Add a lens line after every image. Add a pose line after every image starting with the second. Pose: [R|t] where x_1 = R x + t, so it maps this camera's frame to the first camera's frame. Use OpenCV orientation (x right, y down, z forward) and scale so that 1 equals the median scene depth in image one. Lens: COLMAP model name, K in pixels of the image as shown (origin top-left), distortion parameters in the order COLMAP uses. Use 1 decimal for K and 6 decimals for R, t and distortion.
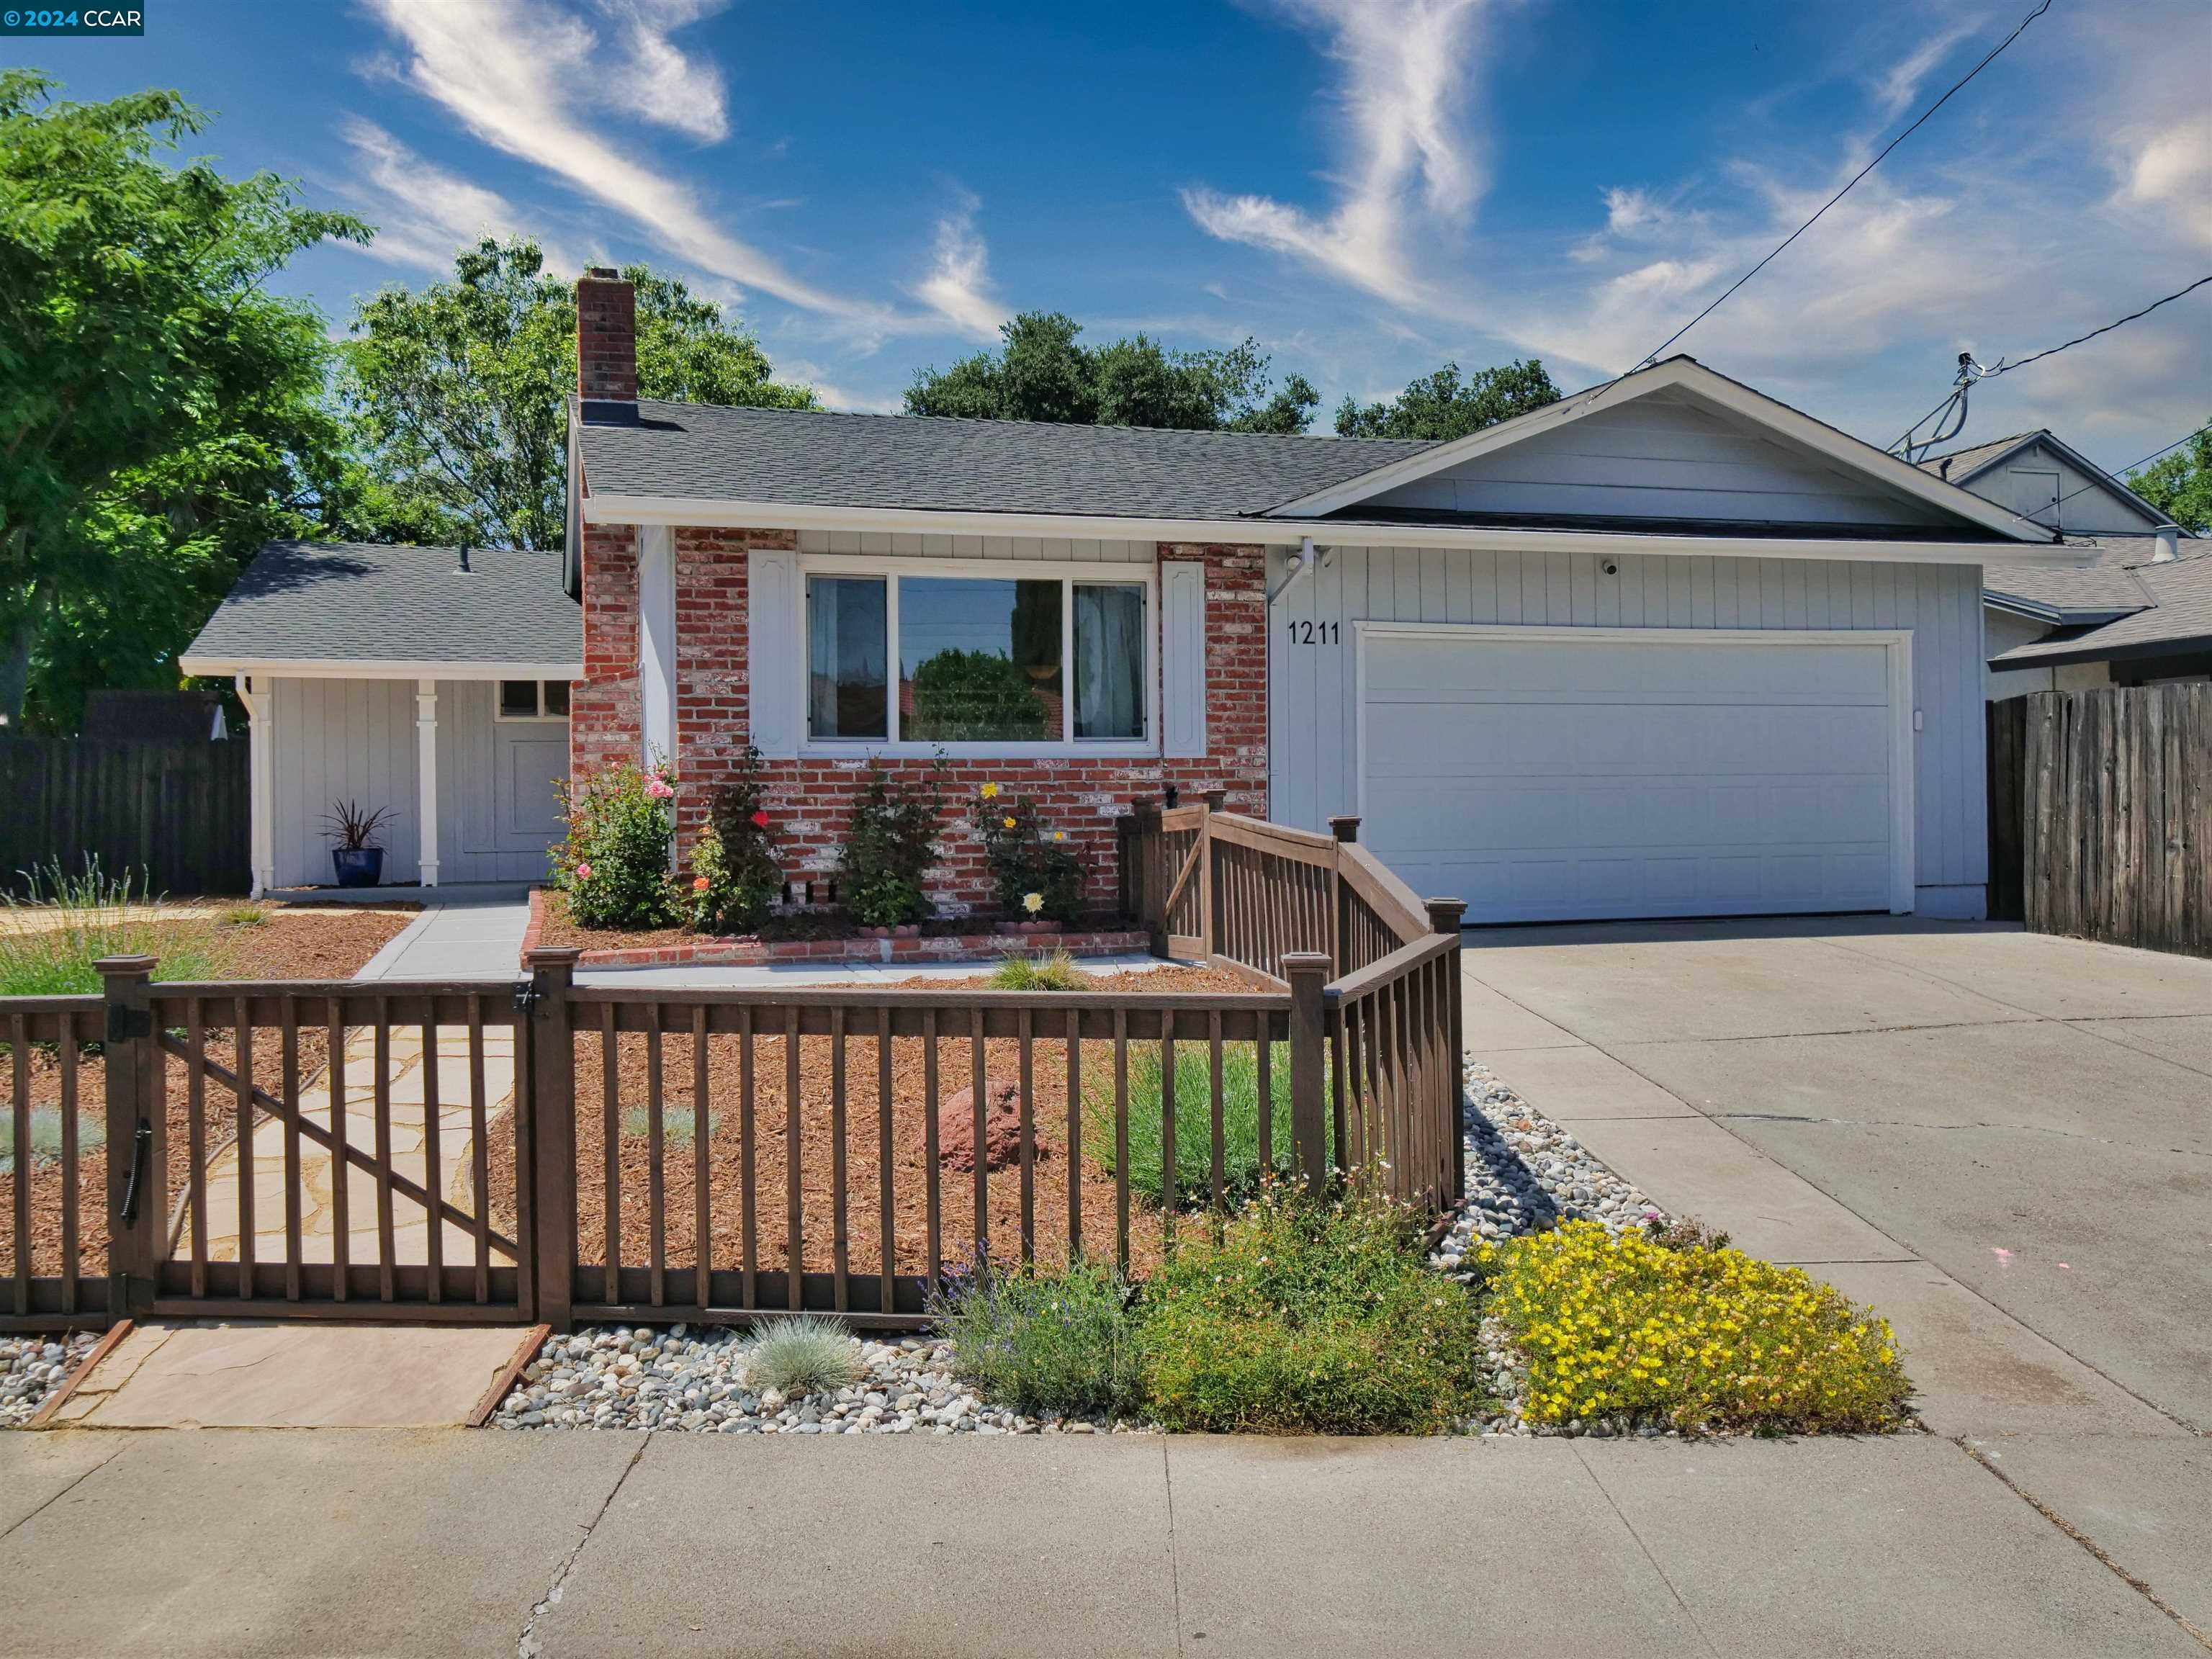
lens RADIAL K [[1803.8, 0, 1077.0], [0, 1803.8, 813.6], [0, 0, 1]] dist [-0.001326, 0.009260]
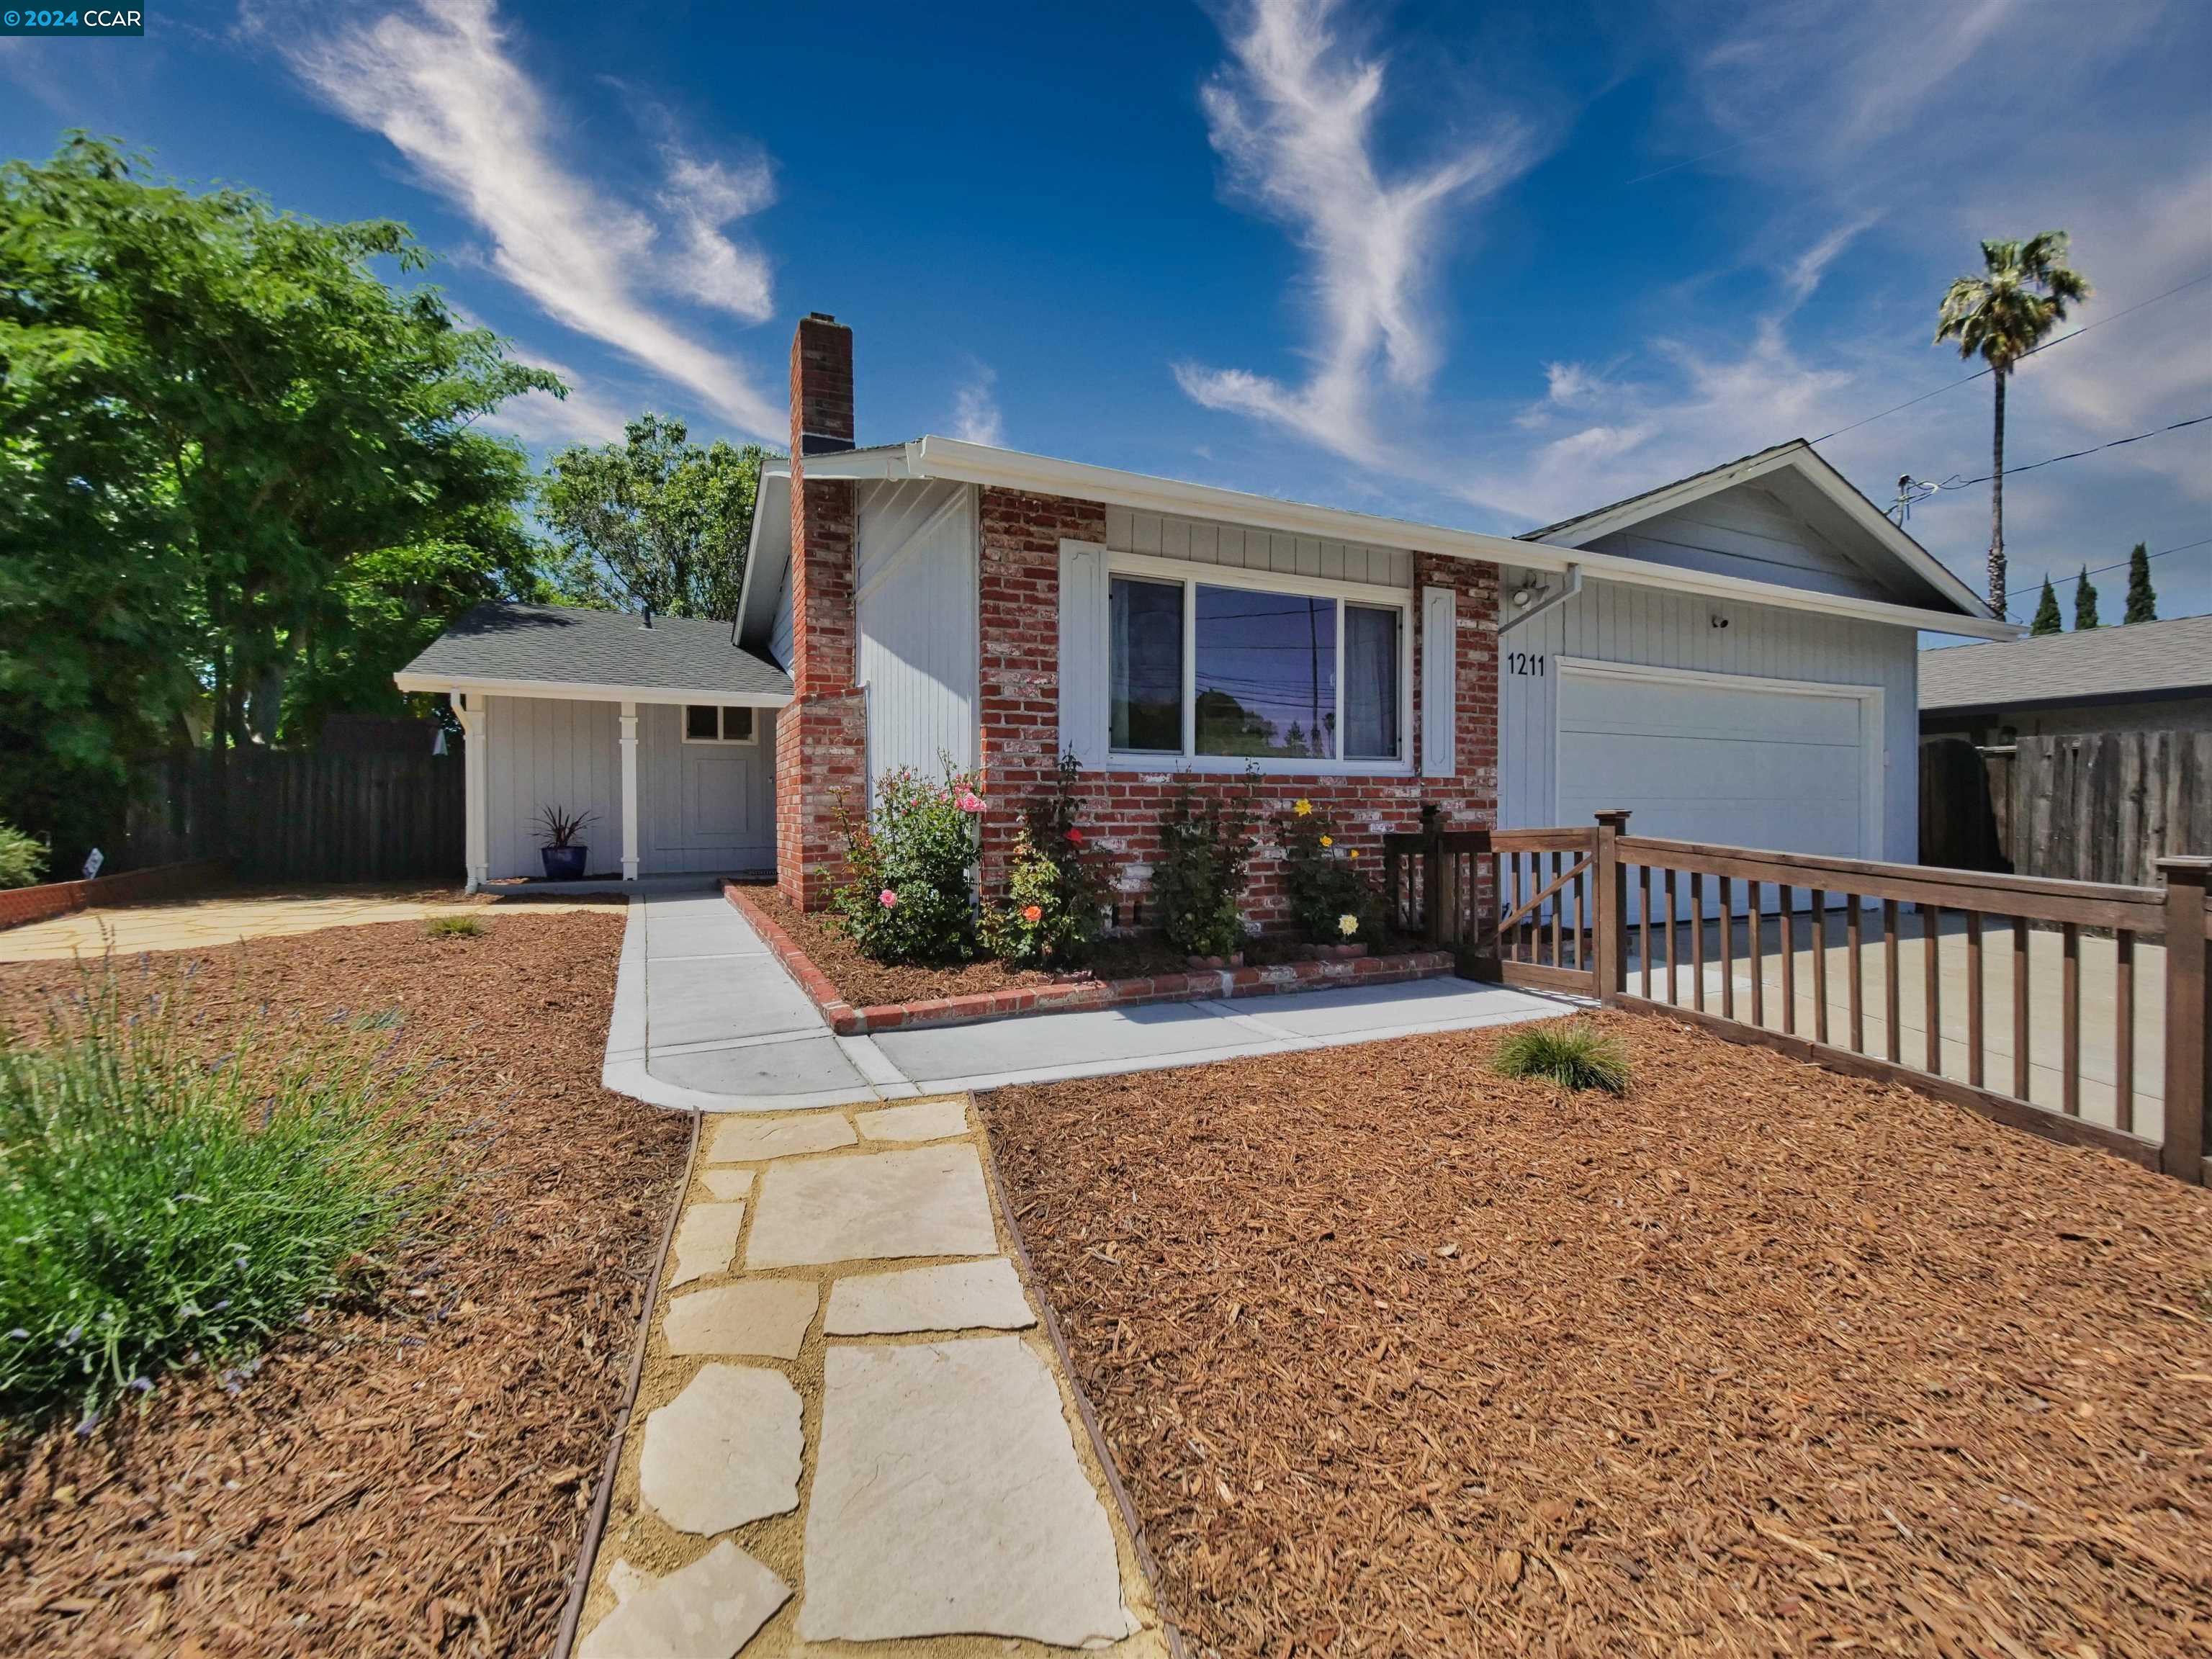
lens RADIAL K [[935.4, 0, 1086.4], [0, 935.4, 827.2], [0, 0, 1]] dist [0.000966, -0.003054]
pose [[0.988377, 0.007273, 0.151849, -0.230542], [-0.009574, 0.999850, 0.014427, -0.008197], [-0.151722, -0.015713, 0.988298, 0.512977]]
